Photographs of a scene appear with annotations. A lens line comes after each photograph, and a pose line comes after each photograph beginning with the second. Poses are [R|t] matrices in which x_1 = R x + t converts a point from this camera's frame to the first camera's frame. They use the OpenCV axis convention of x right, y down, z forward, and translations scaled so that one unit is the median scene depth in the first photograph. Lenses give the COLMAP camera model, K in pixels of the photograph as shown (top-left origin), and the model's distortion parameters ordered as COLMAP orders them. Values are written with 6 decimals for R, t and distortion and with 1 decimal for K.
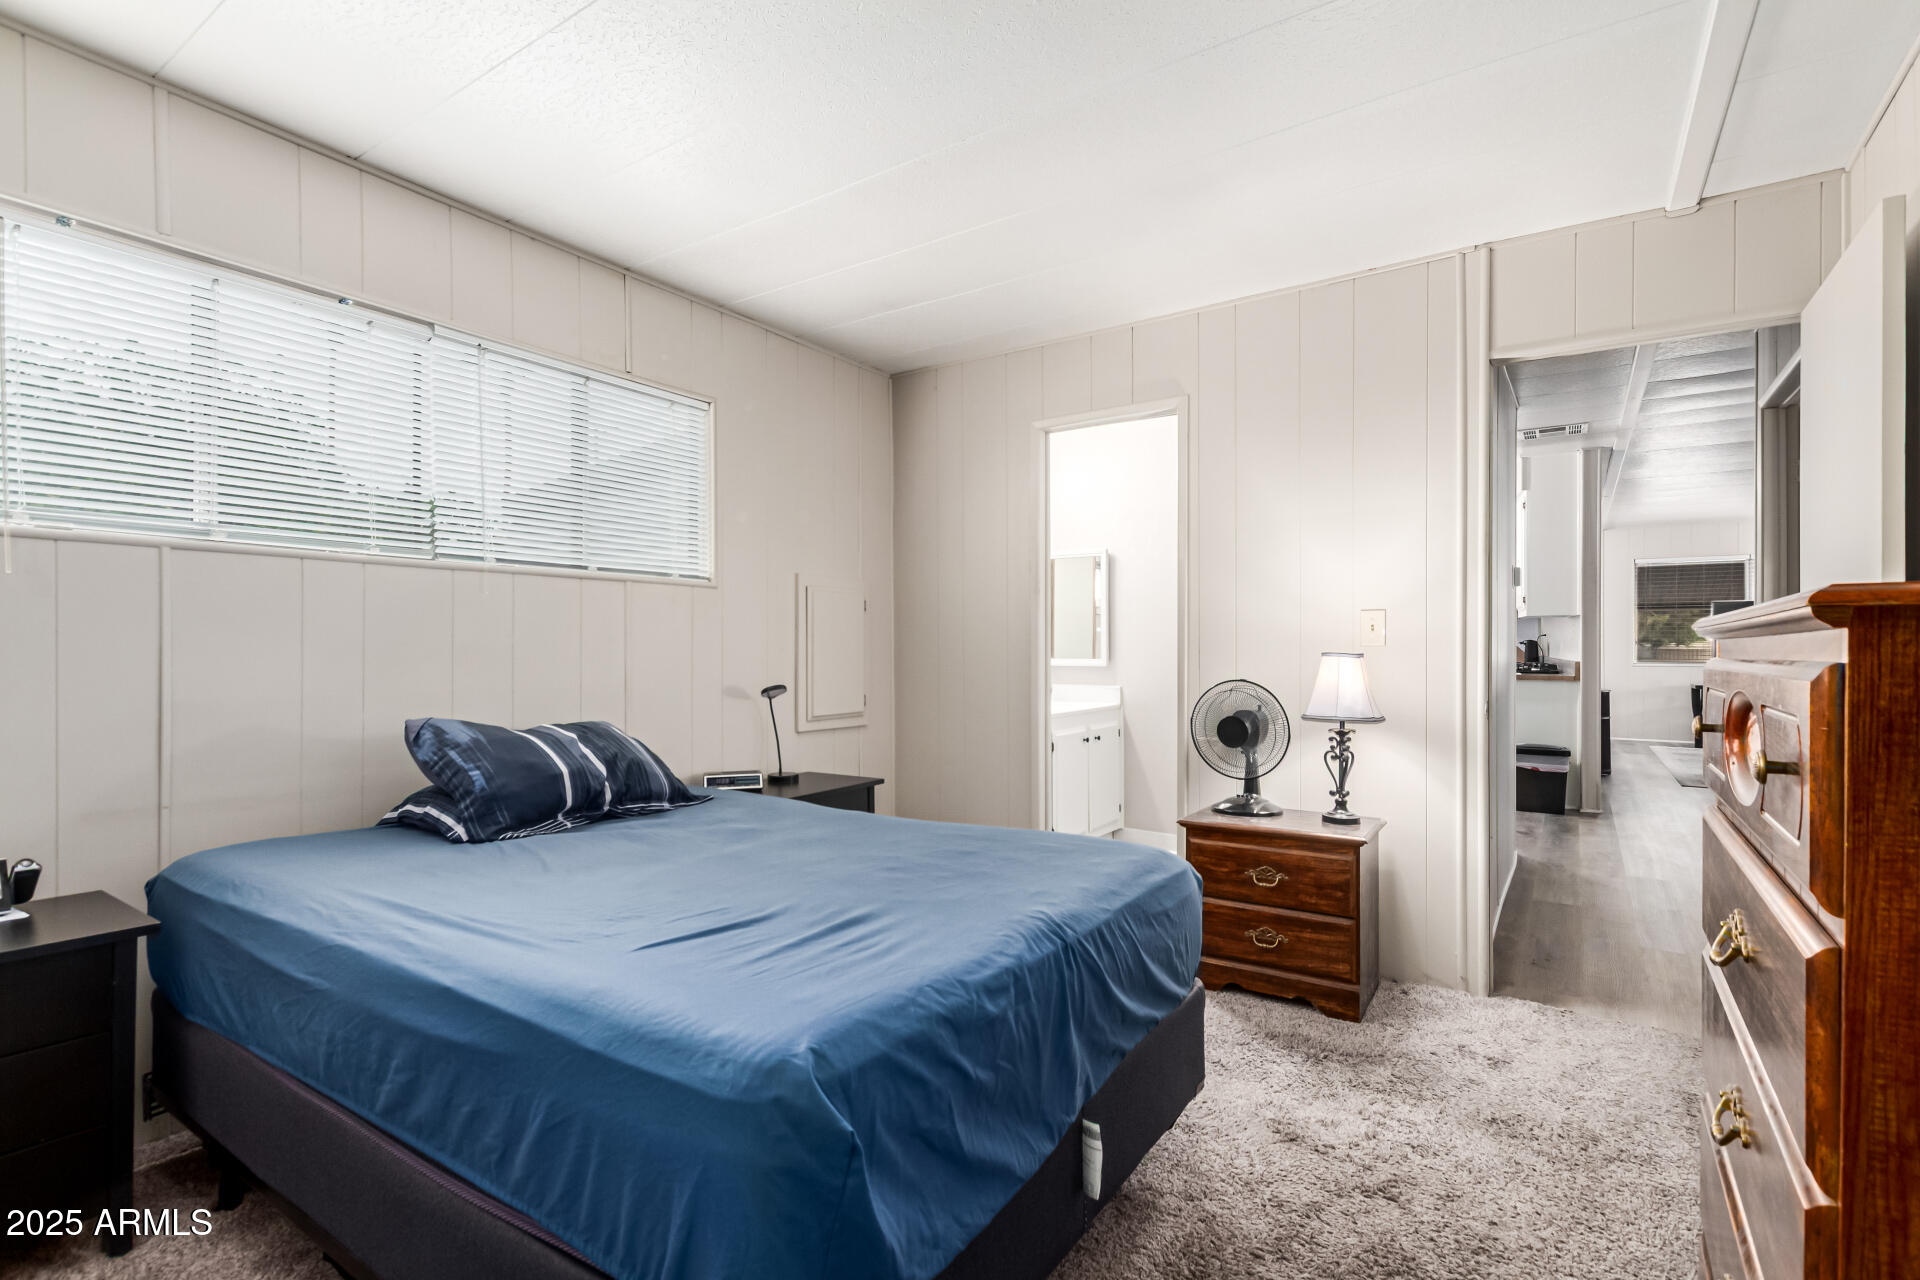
lens RADIAL K [[905.6, 0, 960.7], [0, 905.6, 642.6], [0, 0, 1]] dist [0.003245, 0.000605]
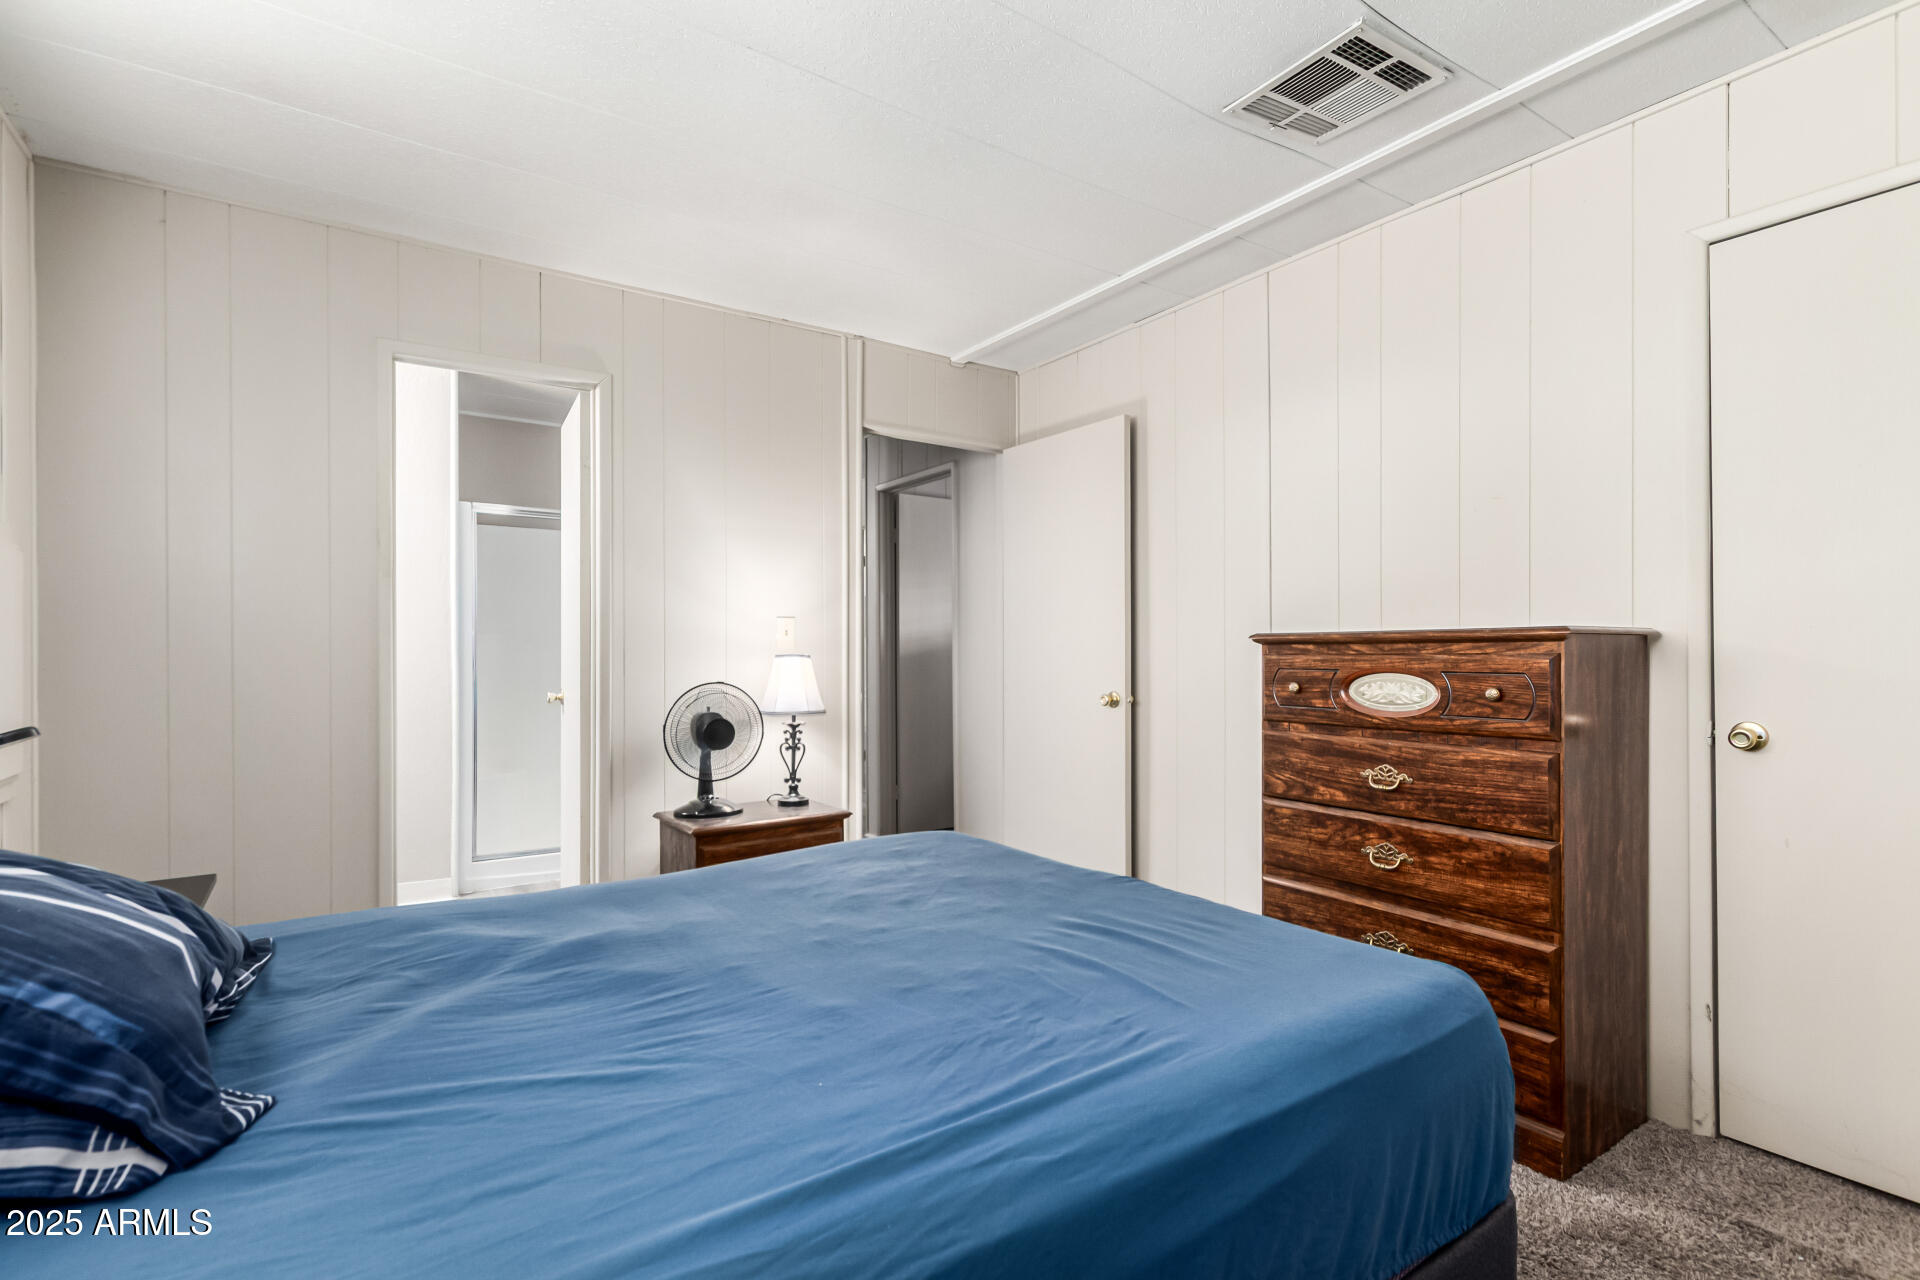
lens RADIAL K [[905.6, 0, 956.5], [0, 905.6, 640.8], [0, 0, 1]] dist [0.003245, 0.000605]
pose [[0.369861, 0.005809, 0.929069, -0.557123], [-0.008517, 0.999960, -0.002862, -0.005163], [-0.929048, -0.006854, 0.369896, 0.393341]]
